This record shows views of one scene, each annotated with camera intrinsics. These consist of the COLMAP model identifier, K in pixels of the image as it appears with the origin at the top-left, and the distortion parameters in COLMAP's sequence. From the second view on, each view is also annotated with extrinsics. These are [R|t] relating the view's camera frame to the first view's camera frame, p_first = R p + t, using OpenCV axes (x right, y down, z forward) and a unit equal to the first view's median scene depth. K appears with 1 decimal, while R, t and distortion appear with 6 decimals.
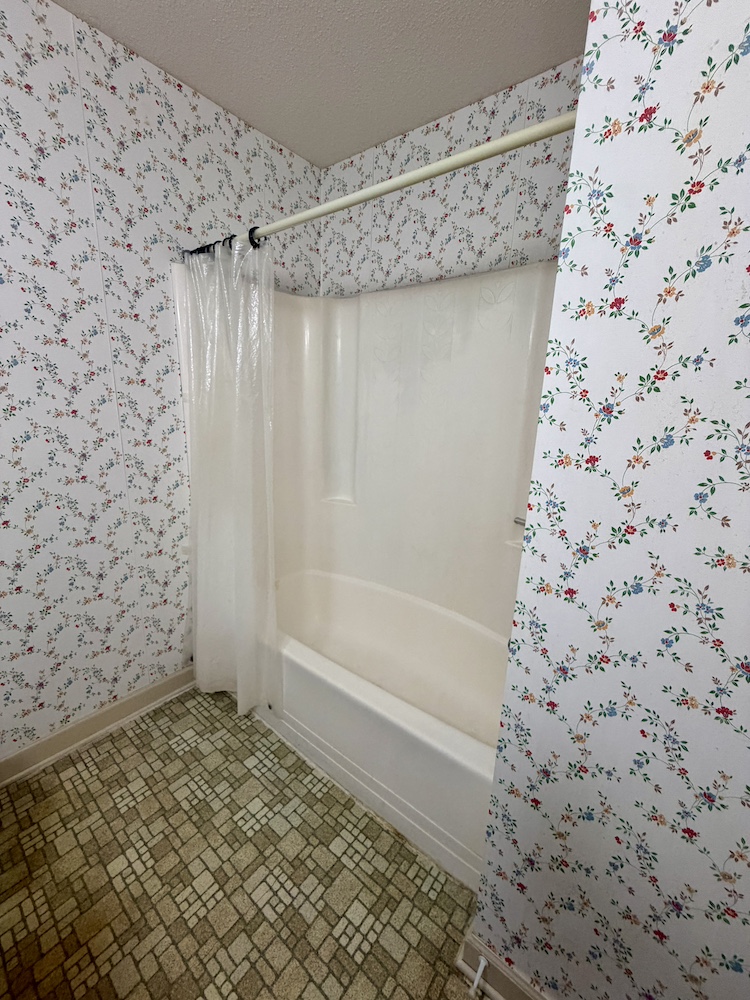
lens RADIAL K [[399.2, 0, 368.4], [0, 399.2, 493.2], [0, 0, 1]] dist [-0.000960, 0.000296]
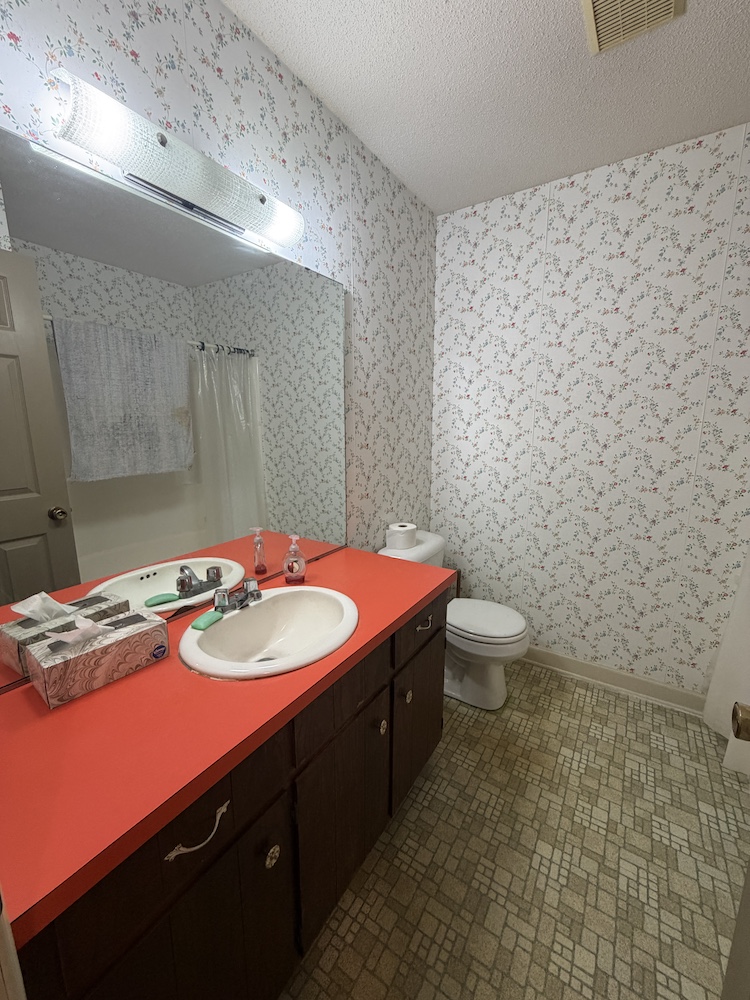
lens RADIAL K [[399.2, 0, 376.2], [0, 399.2, 499.5], [0, 0, 1]] dist [-0.000960, 0.000296]
pose [[0.102100, 0.161992, -0.981496, 0.452174], [-0.209001, 0.968123, 0.138043, 0.005126], [0.972571, 0.191040, 0.132702, -0.017967]]
